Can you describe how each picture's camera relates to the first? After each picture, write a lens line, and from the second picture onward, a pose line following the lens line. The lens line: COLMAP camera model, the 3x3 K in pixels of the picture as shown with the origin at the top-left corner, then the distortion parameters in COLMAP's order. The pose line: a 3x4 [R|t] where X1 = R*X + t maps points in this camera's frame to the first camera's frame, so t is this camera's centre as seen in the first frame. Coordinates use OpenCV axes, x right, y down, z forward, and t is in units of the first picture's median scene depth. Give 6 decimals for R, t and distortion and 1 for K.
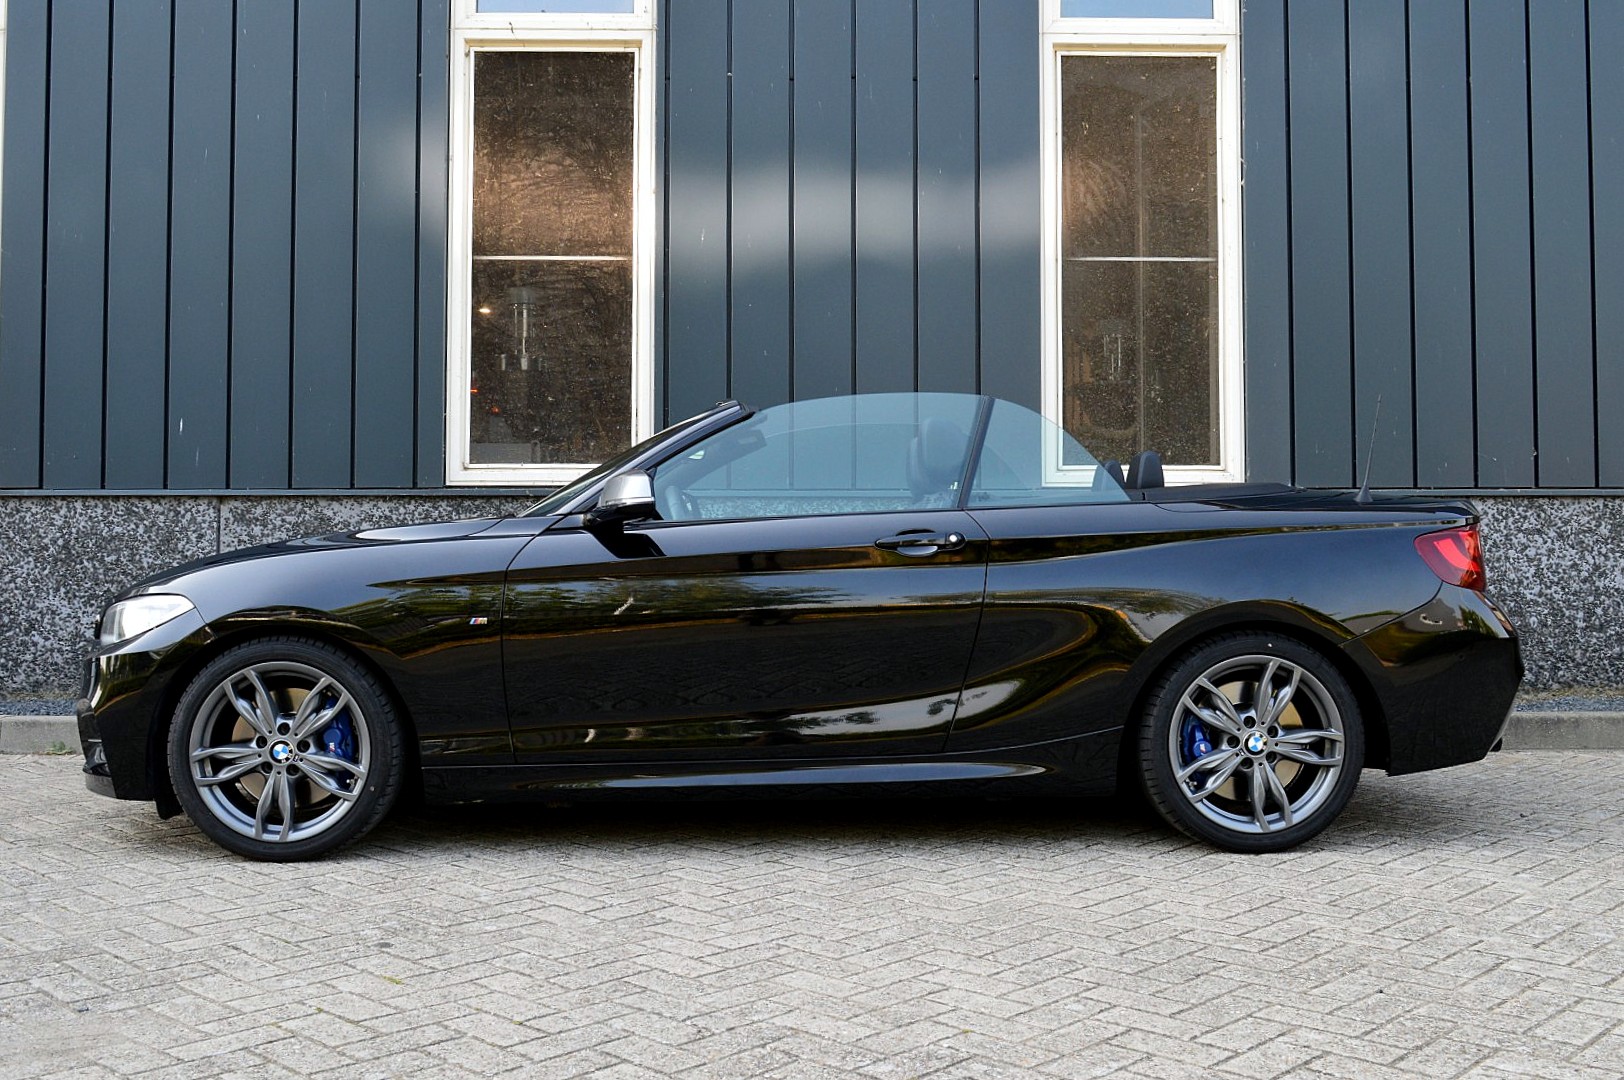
lens RADIAL K [[1616.9, 0, 812.0], [0, 1616.9, 540.0], [0, 0, 1]] dist [-0.027175, -0.010504]
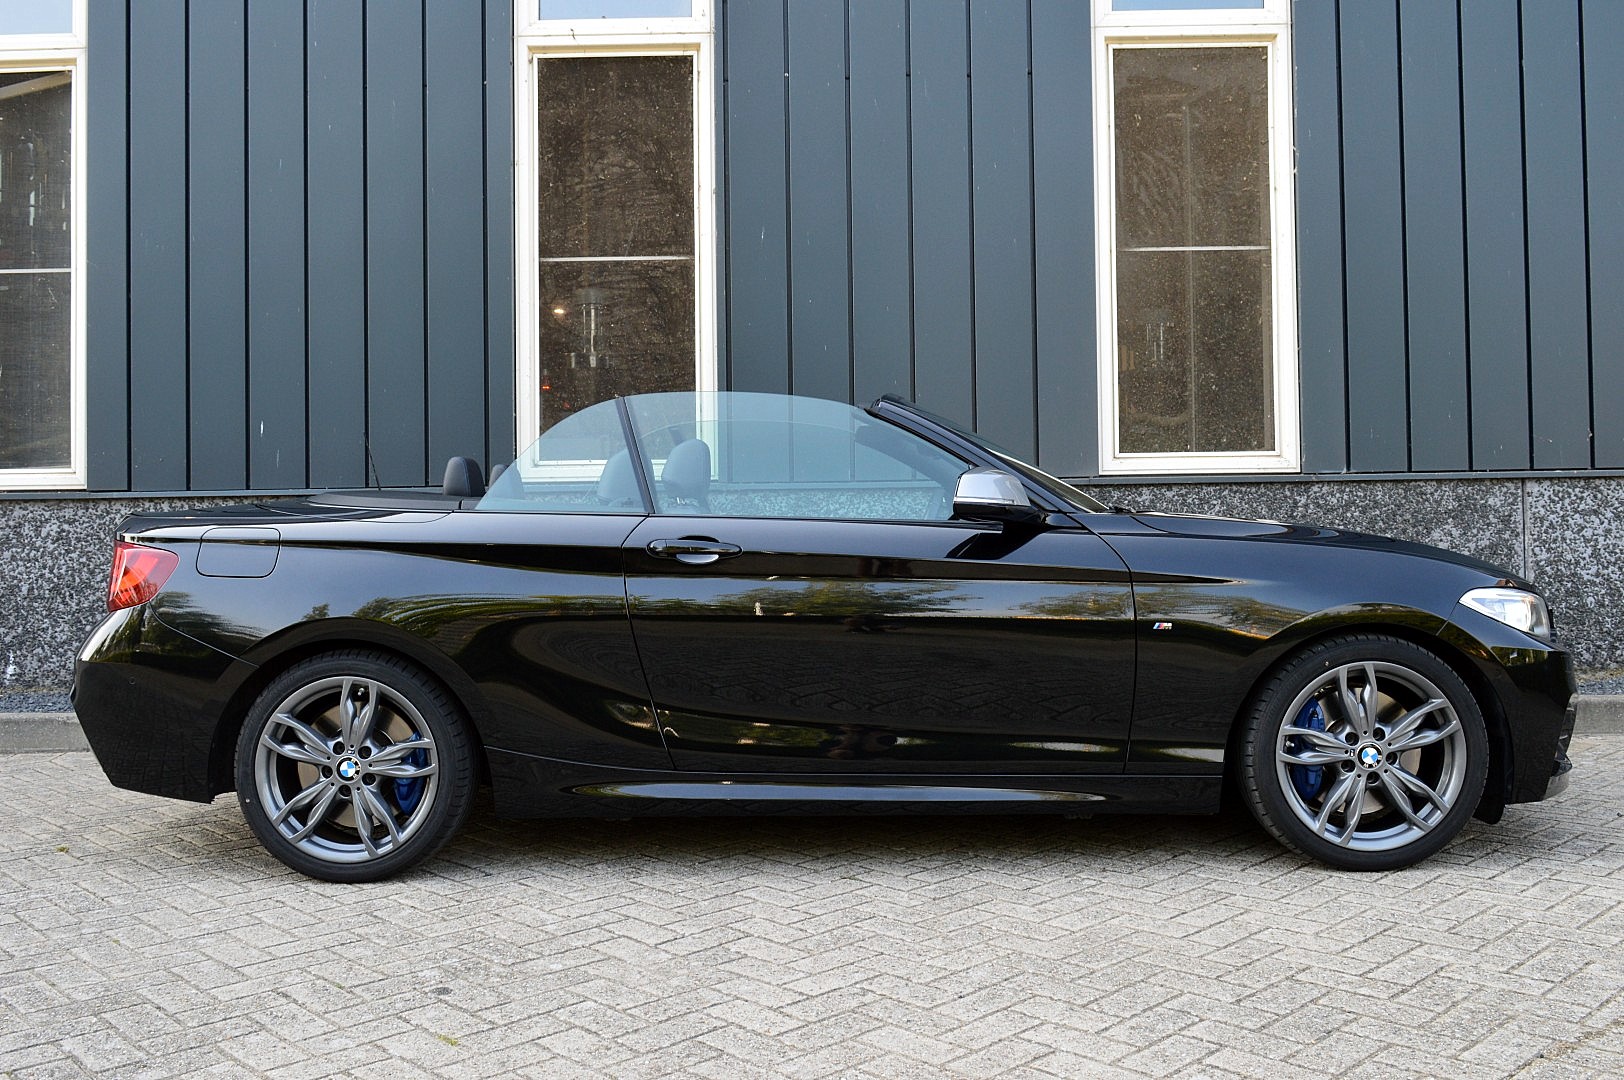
lens RADIAL K [[1480.9, 0, 812.0], [0, 1480.9, 540.0], [0, 0, 1]] dist [-0.025998, -0.005822]
pose [[0.999339, -0.013275, -0.033831, -0.013534], [0.013805, 0.999785, 0.015485, -0.016261], [0.033618, -0.015941, 0.999308, 0.115705]]
